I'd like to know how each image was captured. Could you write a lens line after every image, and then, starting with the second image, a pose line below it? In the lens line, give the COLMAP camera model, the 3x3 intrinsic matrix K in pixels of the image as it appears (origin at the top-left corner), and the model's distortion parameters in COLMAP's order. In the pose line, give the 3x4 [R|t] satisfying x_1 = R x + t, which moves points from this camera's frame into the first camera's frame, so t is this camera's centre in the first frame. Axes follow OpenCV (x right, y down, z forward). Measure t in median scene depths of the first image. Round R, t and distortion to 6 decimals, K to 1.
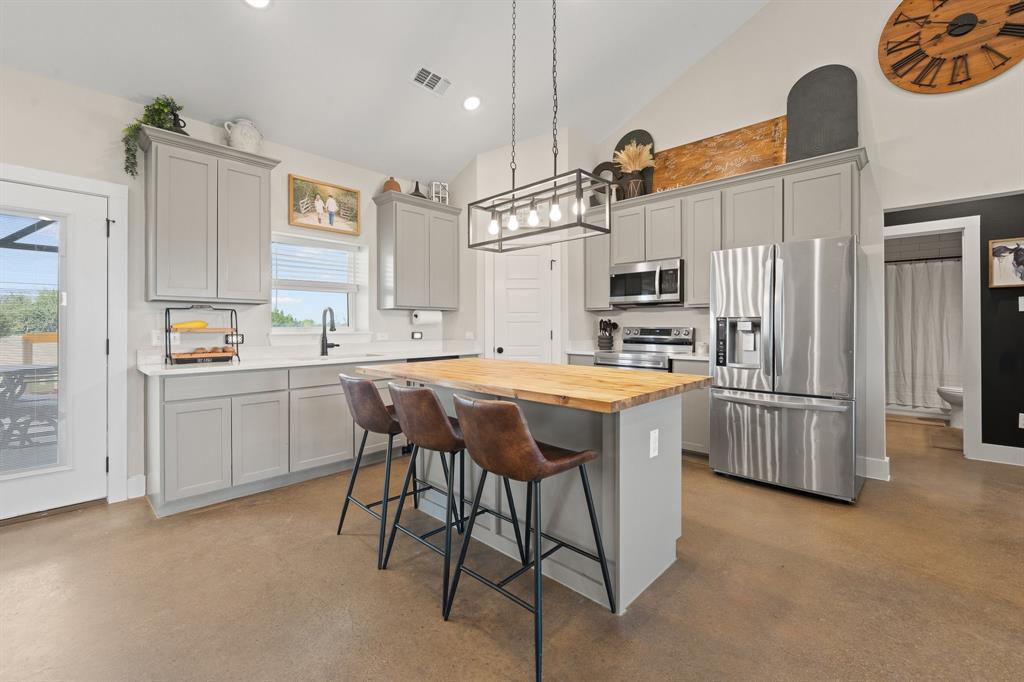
lens RADIAL K [[424.6, 0, 513.3], [0, 424.6, 326.2], [0, 0, 1]] dist [-0.000738, -0.000200]
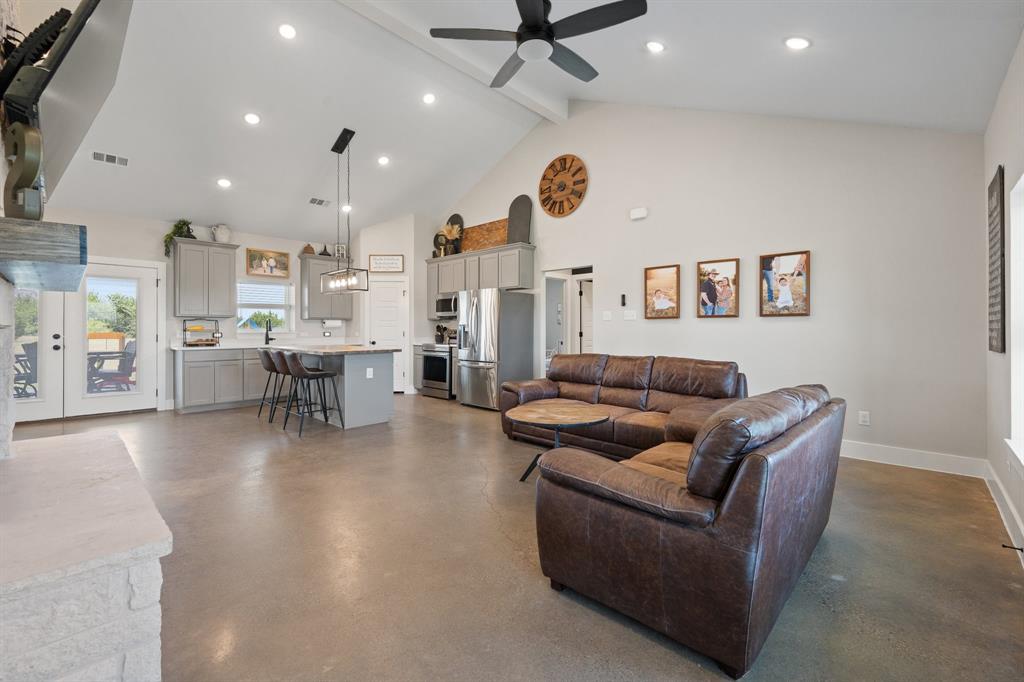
lens RADIAL K [[430.9, 0, 516.3], [0, 430.9, 329.7], [0, 0, 1]] dist [0.000485, -0.000020]
pose [[0.999991, 0.003062, -0.002798, 0.753205], [-0.003054, 0.999992, 0.002769, -0.004212], [0.002807, -0.002761, 0.999992, -1.020314]]
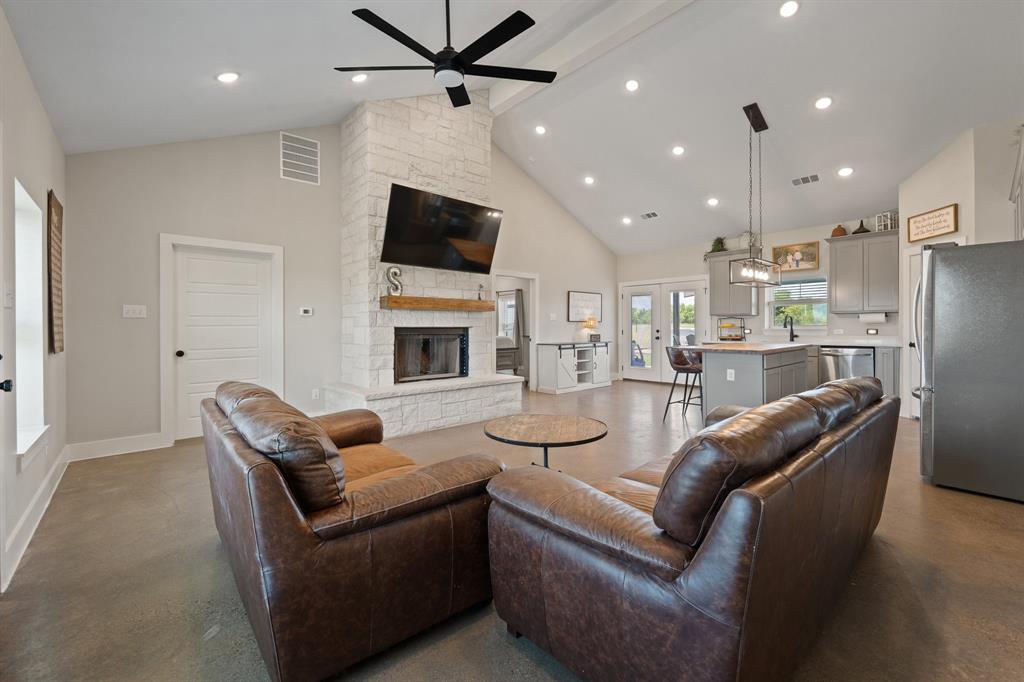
lens RADIAL K [[424.6, 0, 513.3], [0, 424.6, 326.2], [0, 0, 1]] dist [-0.000738, -0.000200]
pose [[-0.089883, 0.001252, -0.995952, 1.686283], [0.007676, 0.999970, 0.000564, -0.006621], [0.995923, -0.007594, -0.089890, -0.012161]]
